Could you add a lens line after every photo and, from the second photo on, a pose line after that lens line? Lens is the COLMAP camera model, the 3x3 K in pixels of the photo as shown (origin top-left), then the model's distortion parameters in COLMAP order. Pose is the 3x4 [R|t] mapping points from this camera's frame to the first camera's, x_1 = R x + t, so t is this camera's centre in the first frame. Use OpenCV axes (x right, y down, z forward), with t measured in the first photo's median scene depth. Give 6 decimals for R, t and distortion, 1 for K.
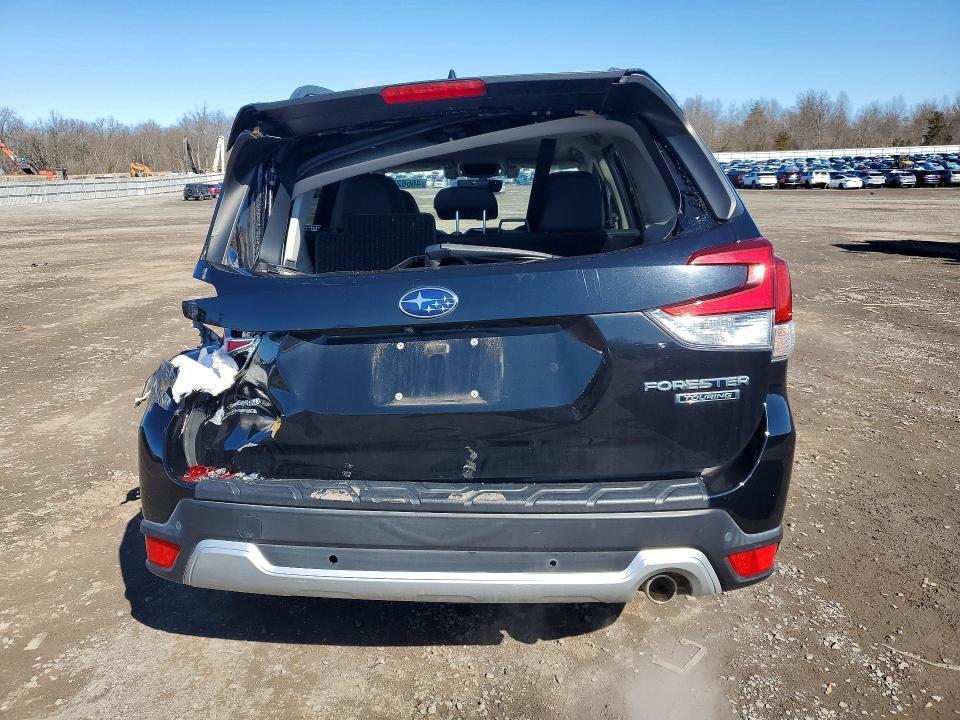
lens RADIAL K [[727.8, 0, 480.0], [0, 727.8, 360.7], [0, 0, 1]] dist [-0.002175, 0.000501]
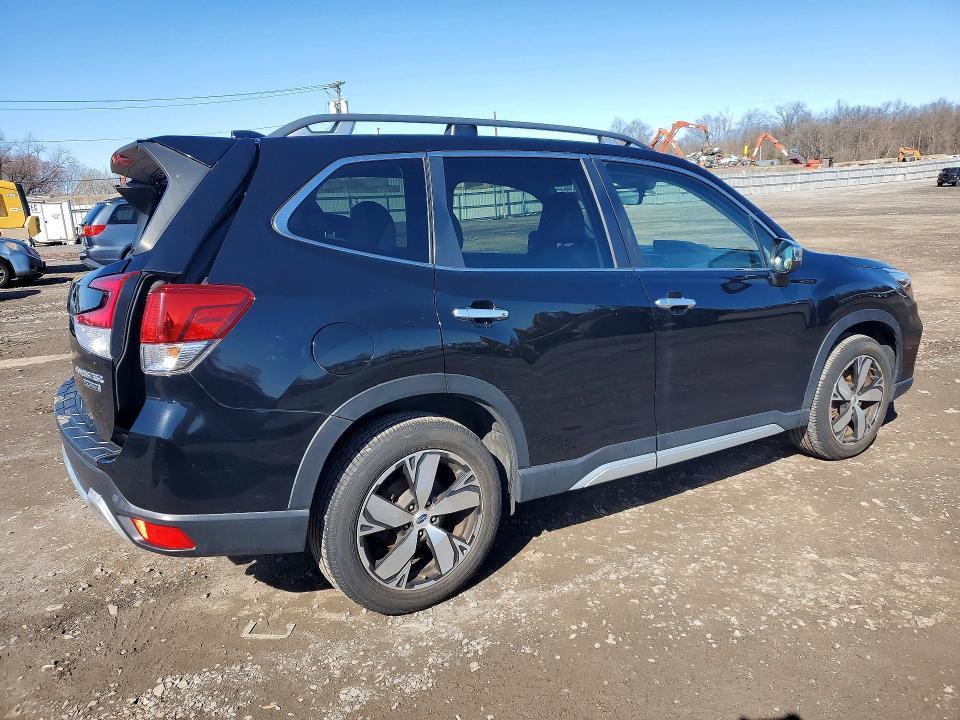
lens RADIAL K [[727.8, 0, 480.9], [0, 727.8, 361.1], [0, 0, 1]] dist [-0.002175, 0.000501]
pose [[0.607240, 0.168772, -0.776386, 1.188806], [-0.155933, 0.983490, 0.091832, -0.161259], [0.779067, 0.065300, 0.623531, 0.459370]]
